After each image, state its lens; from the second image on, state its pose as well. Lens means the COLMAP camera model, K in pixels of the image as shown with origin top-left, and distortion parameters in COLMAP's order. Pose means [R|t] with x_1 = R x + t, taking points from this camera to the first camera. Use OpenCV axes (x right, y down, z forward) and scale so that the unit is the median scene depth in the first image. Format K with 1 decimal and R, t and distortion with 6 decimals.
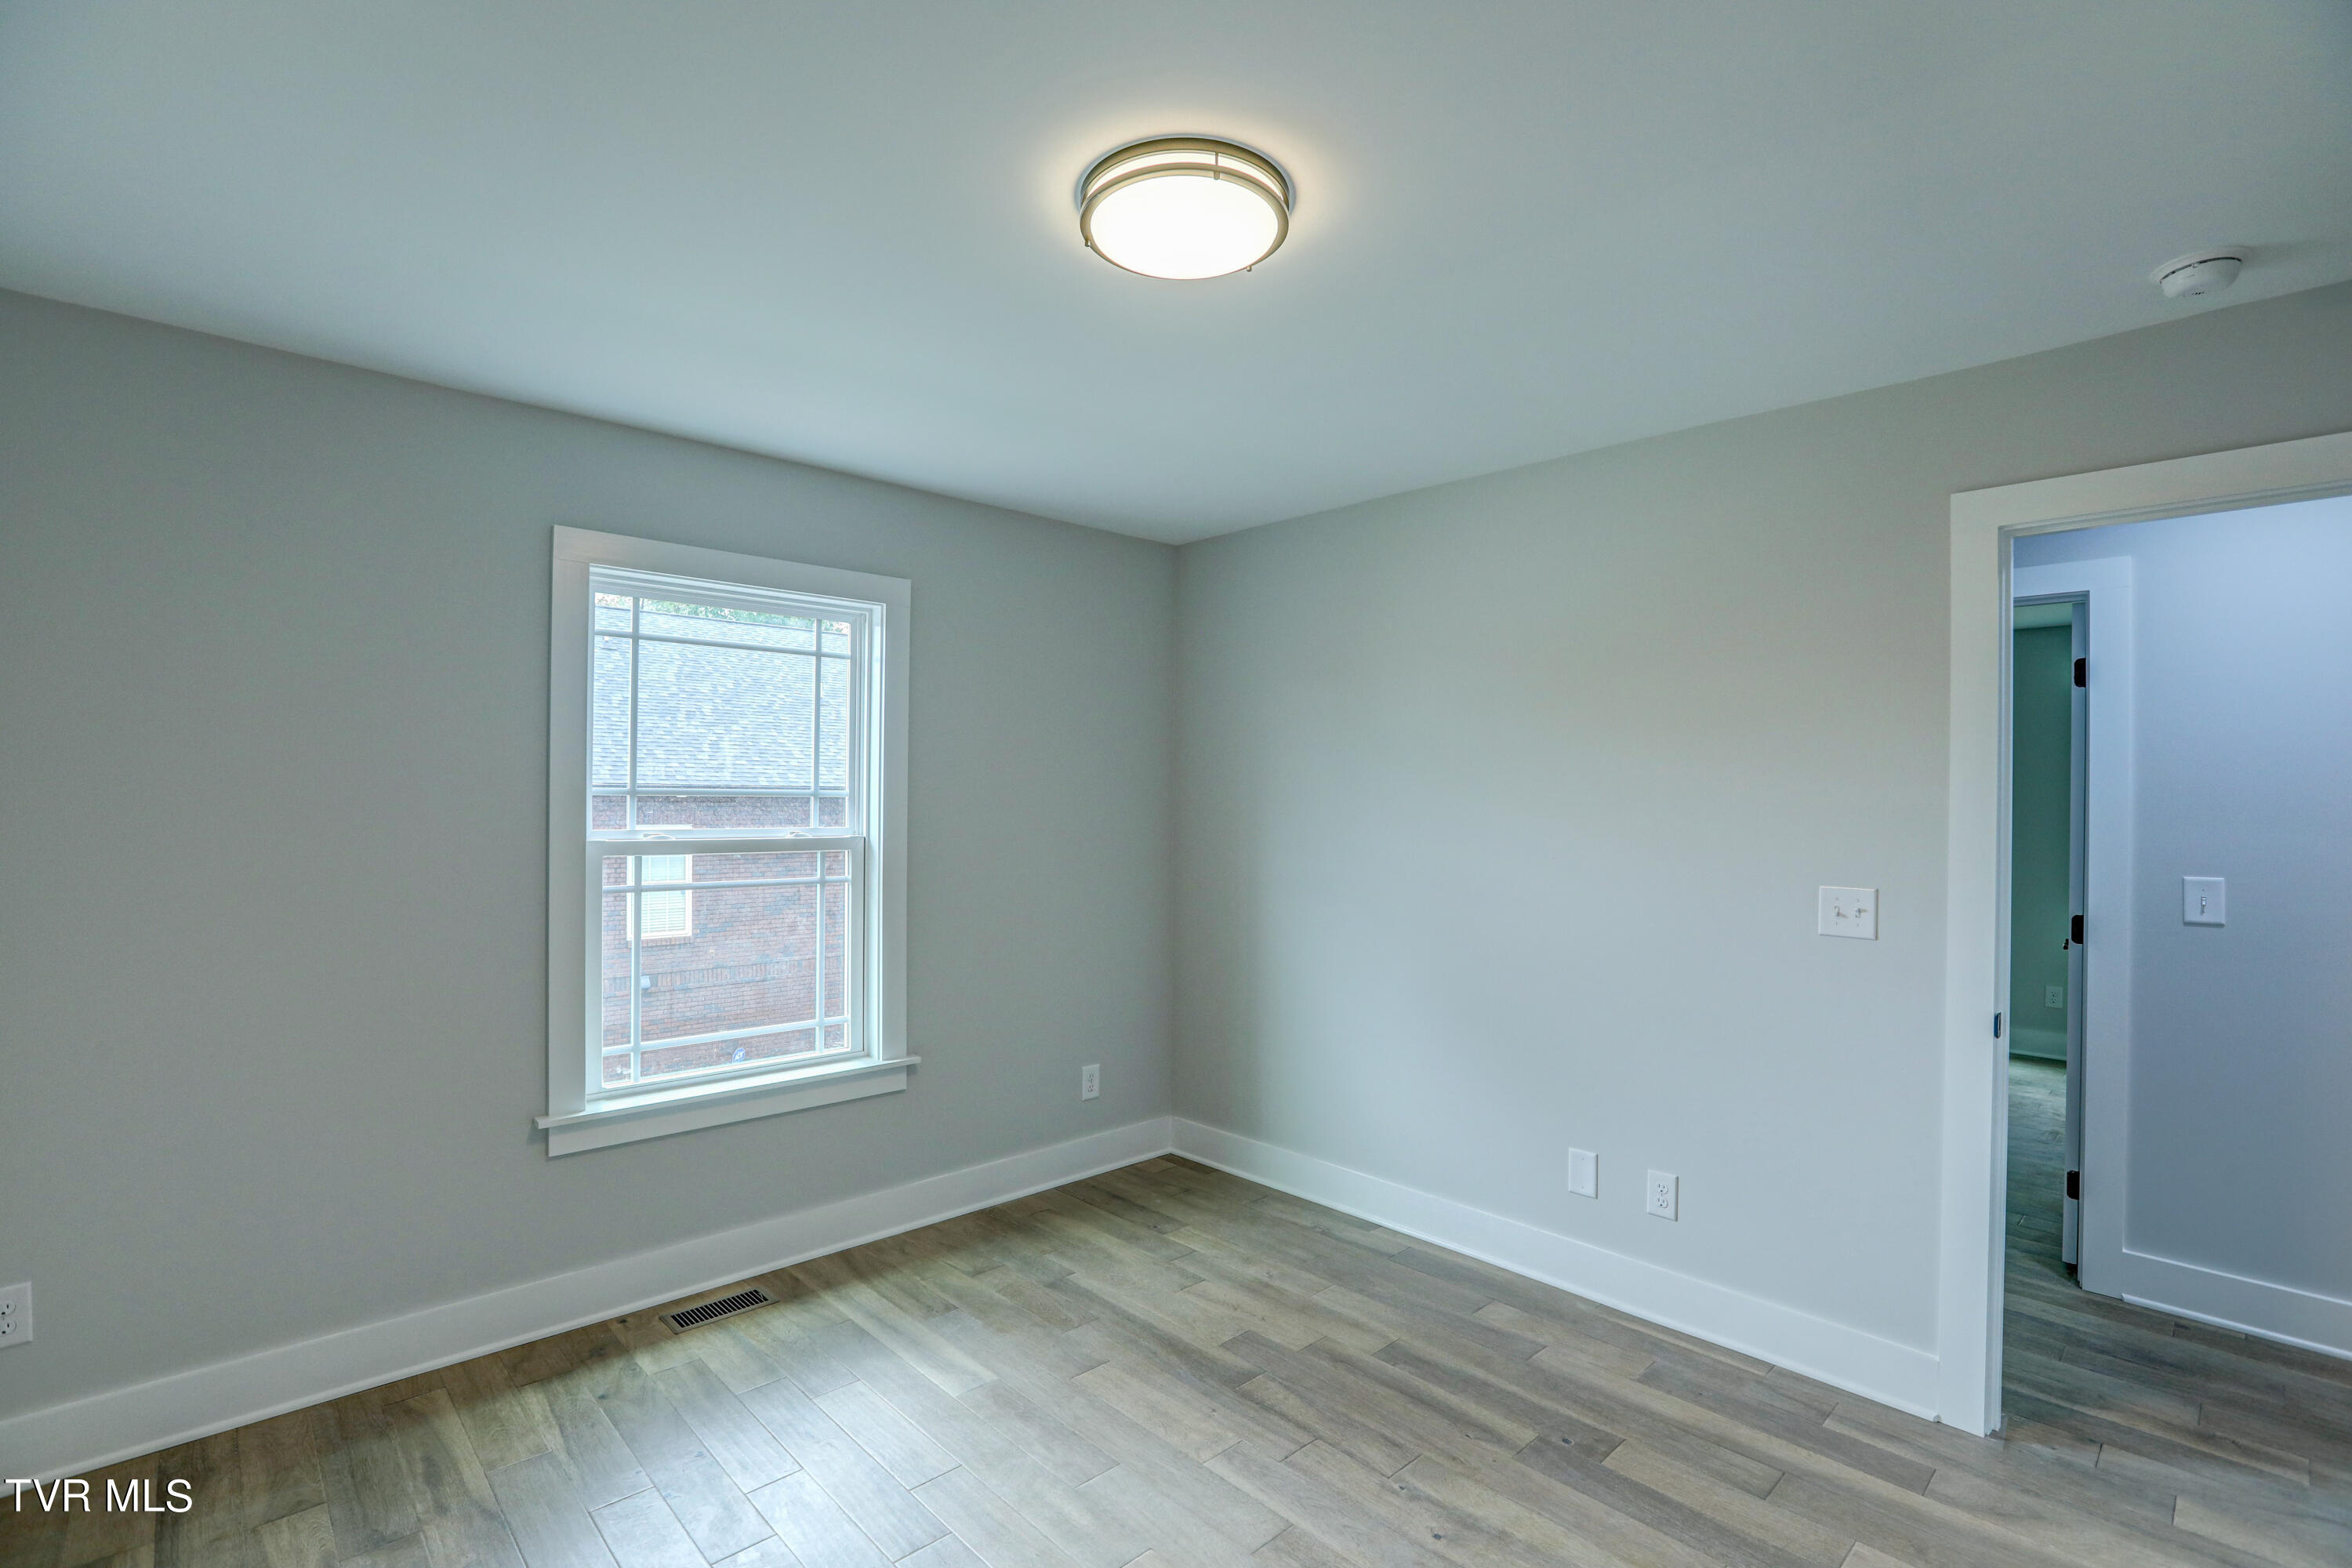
lens RADIAL K [[1063.3, 0, 1172.2], [0, 1063.3, 797.6], [0, 0, 1]] dist [-0.043349, 0.010715]
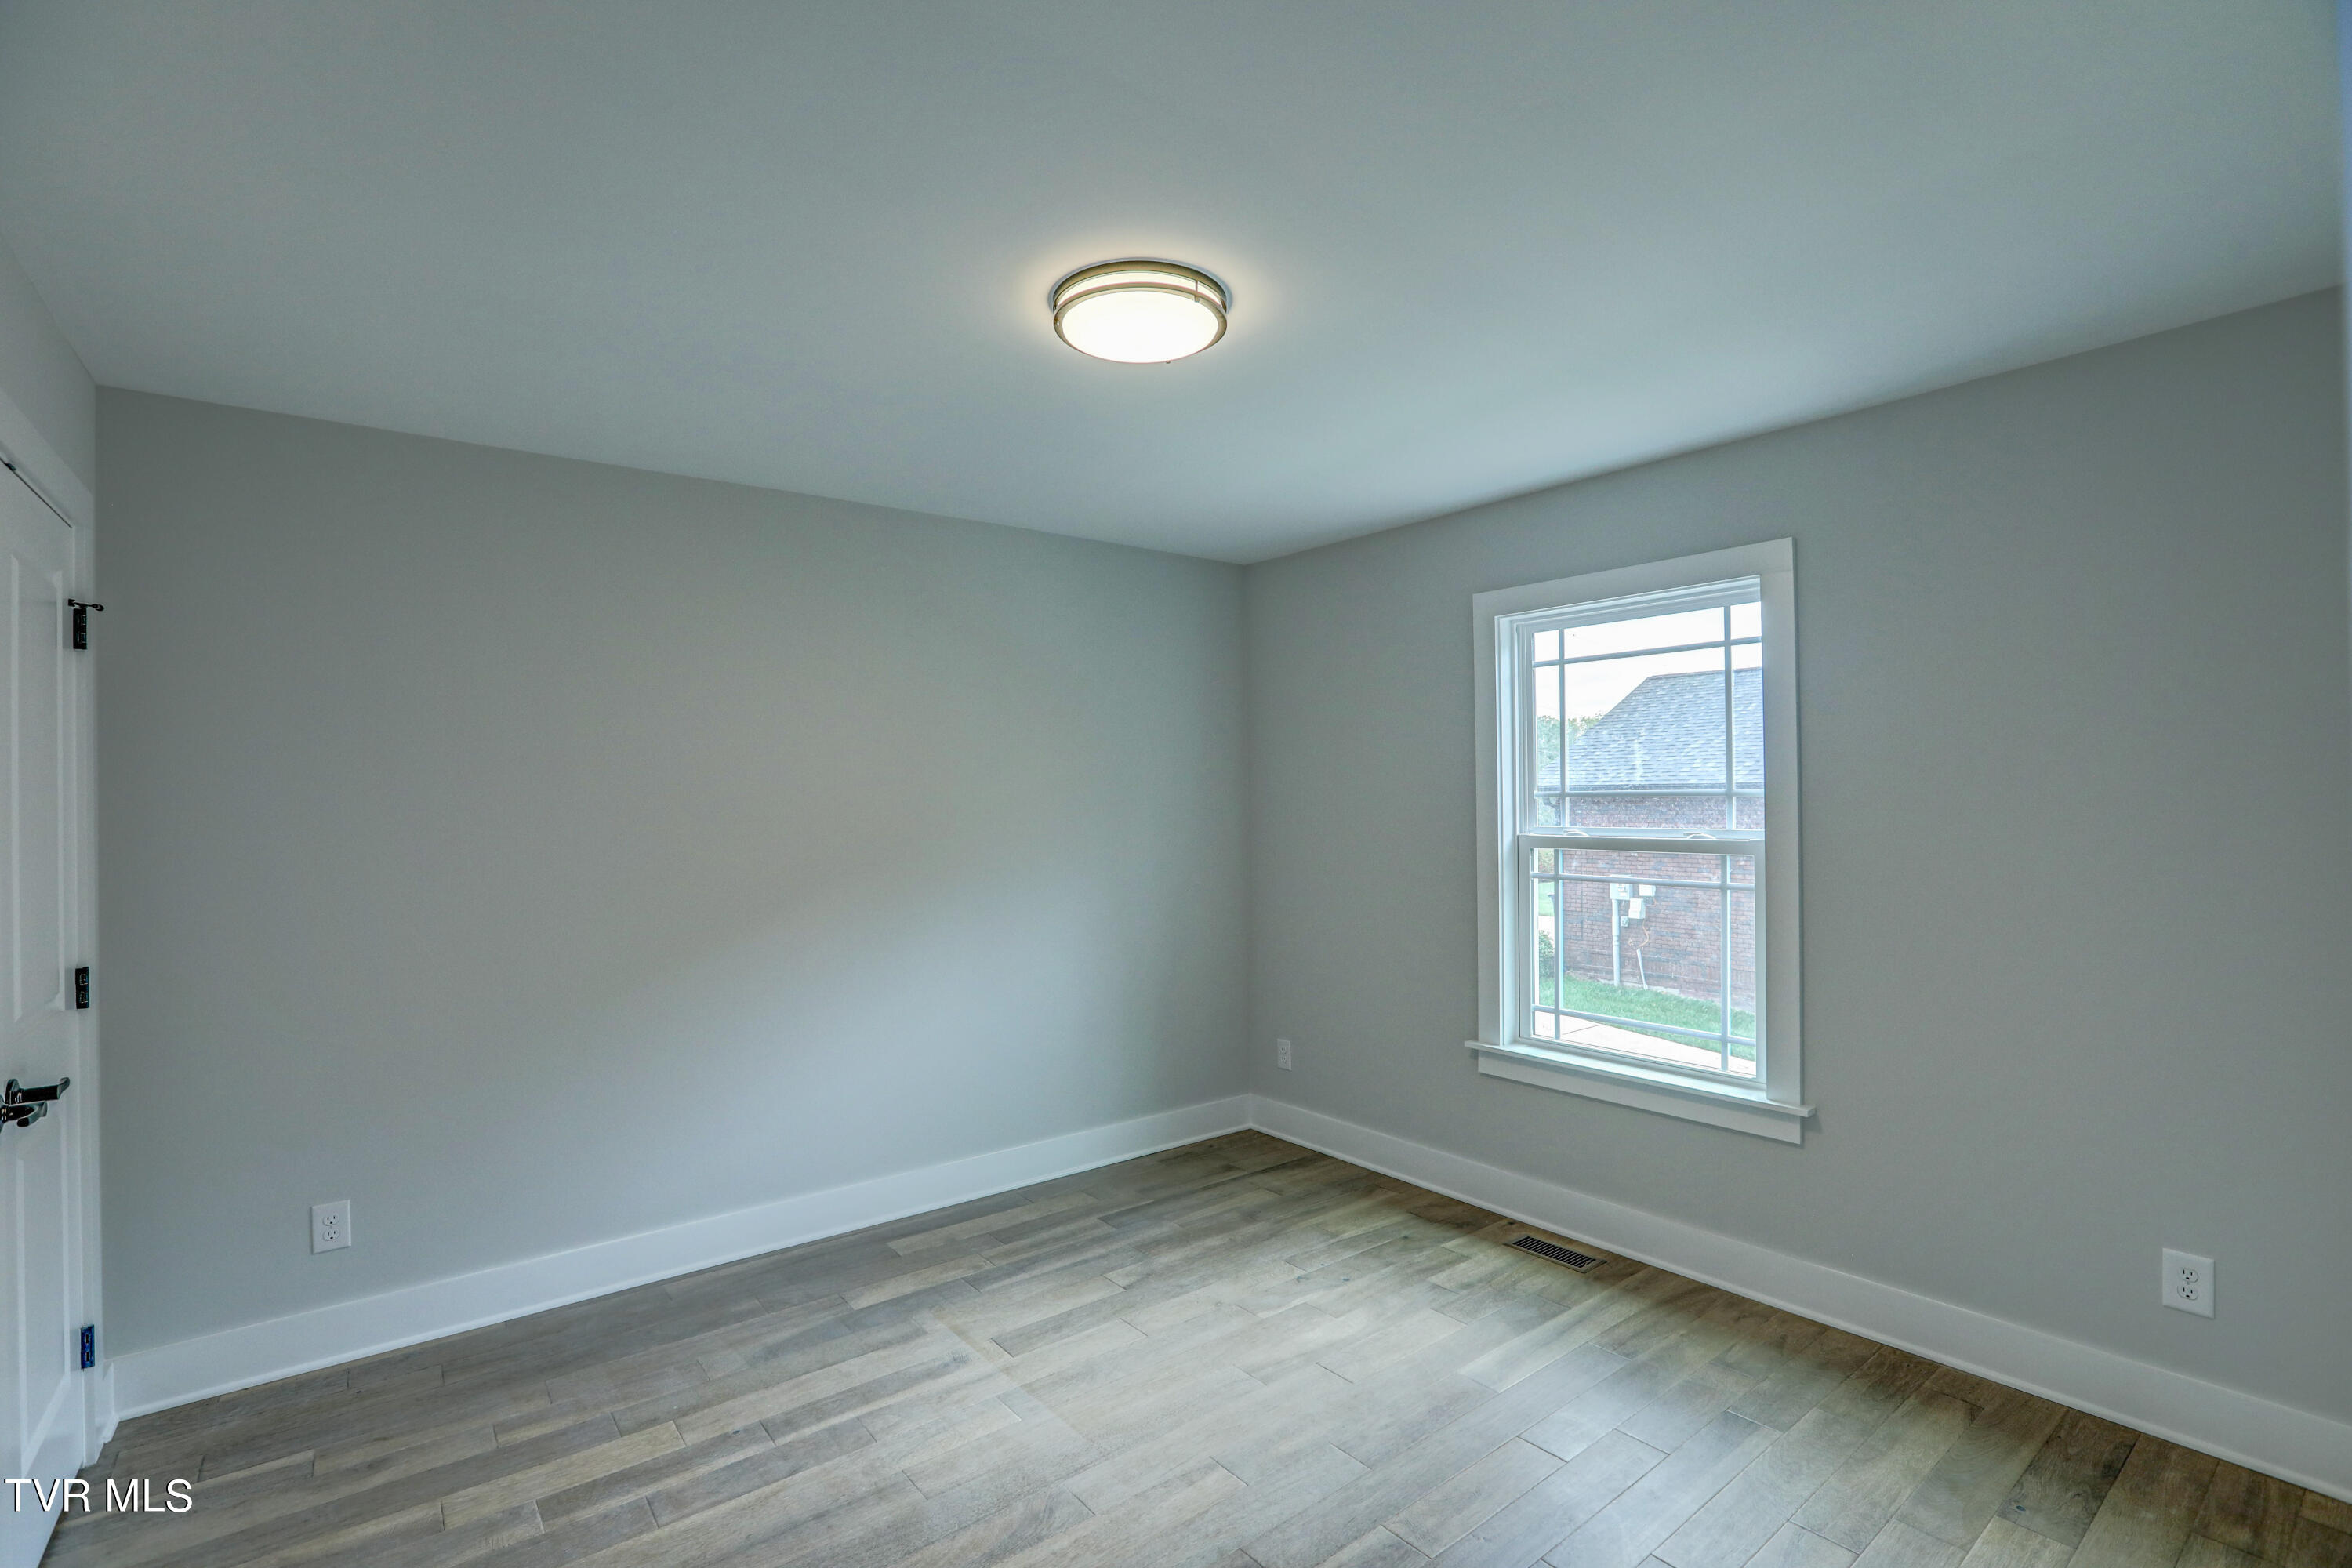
lens RADIAL K [[1063.3, 0, 1168.6], [0, 1063.3, 789.2], [0, 0, 1]] dist [-0.043349, 0.010715]
pose [[-0.084356, -0.014407, -0.996332, 0.689434], [0.008562, 0.999848, -0.015183, 0.003430], [0.996399, -0.009811, -0.084220, 0.642962]]
